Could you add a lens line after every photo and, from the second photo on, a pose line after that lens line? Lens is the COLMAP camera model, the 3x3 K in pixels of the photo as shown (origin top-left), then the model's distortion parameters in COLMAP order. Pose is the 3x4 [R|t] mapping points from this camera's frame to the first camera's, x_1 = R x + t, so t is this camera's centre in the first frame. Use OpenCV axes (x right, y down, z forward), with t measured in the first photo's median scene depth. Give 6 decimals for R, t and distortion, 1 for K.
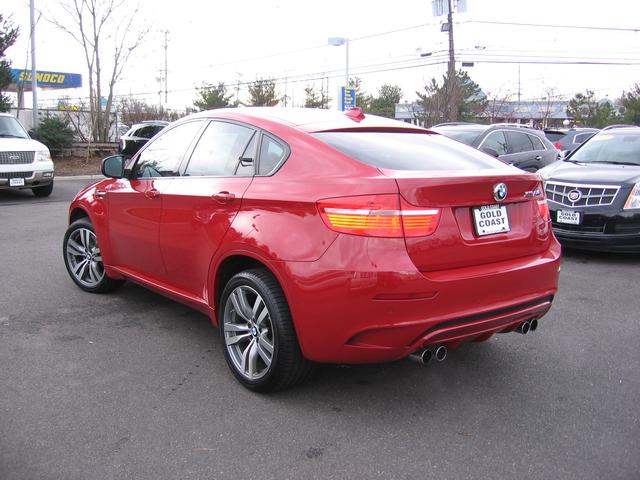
lens RADIAL K [[687.8, 0, 320.0], [0, 687.8, 240.0], [0, 0, 1]] dist [-0.110344, 0.009478]
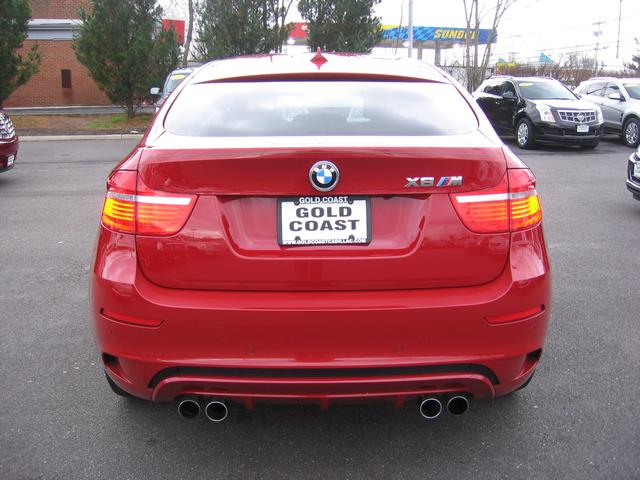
lens RADIAL K [[687.8, 0, 320.0], [0, 687.8, 240.0], [0, 0, 1]] dist [-0.110344, 0.009478]
pose [[0.792490, 0.116265, -0.598701, 0.613654], [-0.079648, 0.992984, 0.087406, -0.065716], [0.604662, -0.021583, 0.796190, 0.513821]]
